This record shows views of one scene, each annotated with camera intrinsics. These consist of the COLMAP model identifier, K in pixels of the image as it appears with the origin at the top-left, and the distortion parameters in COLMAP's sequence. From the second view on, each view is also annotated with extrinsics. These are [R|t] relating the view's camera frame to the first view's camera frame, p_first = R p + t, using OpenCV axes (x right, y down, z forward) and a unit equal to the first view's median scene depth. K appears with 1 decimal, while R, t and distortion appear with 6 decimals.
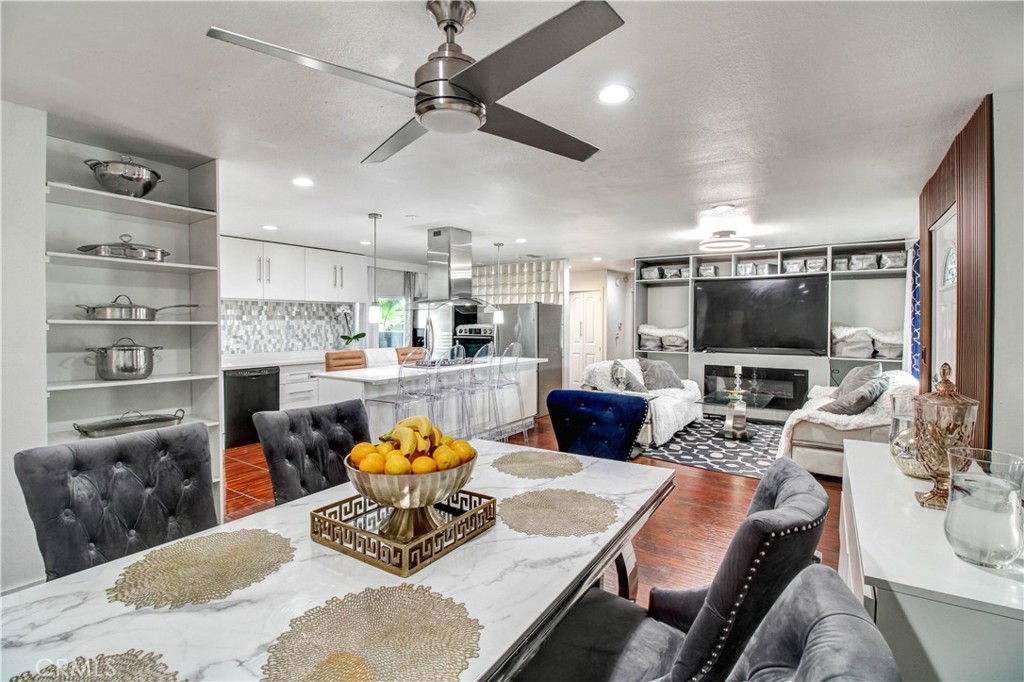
lens RADIAL K [[463.0, 0, 517.9], [0, 463.0, 331.0], [0, 0, 1]] dist [0.002223, 0.000166]
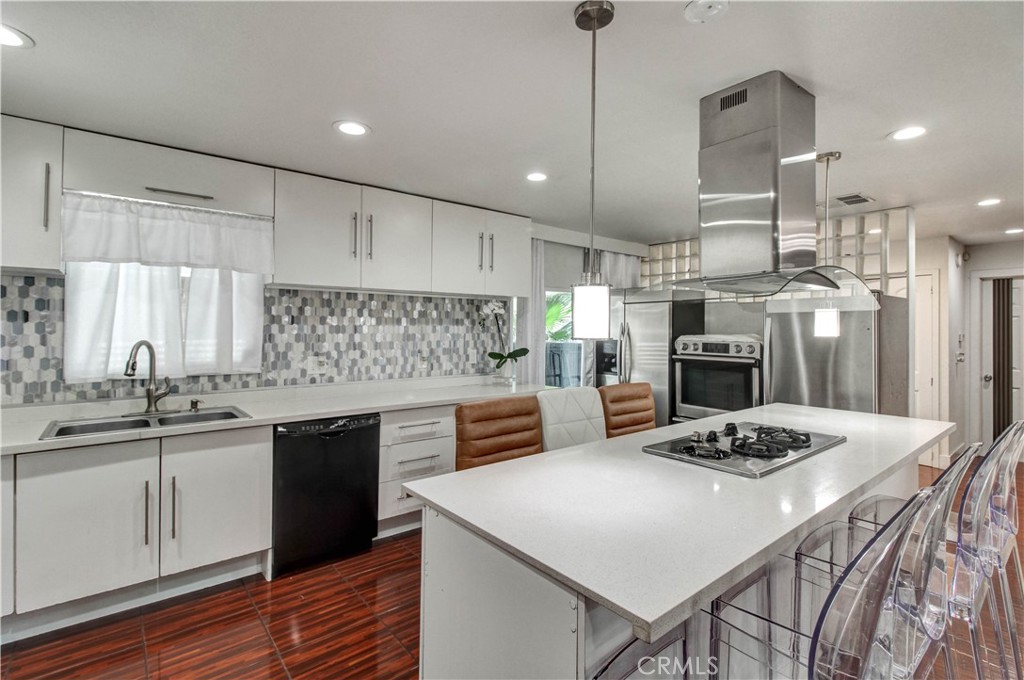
lens RADIAL K [[463.0, 0, 517.9], [0, 463.0, 330.0], [0, 0, 1]] dist [0.002223, 0.000166]
pose [[0.955865, 0.009257, -0.293661, -0.177844], [-0.013773, 0.999817, -0.013312, -0.011221], [0.293484, 0.016769, 0.955817, 0.457164]]
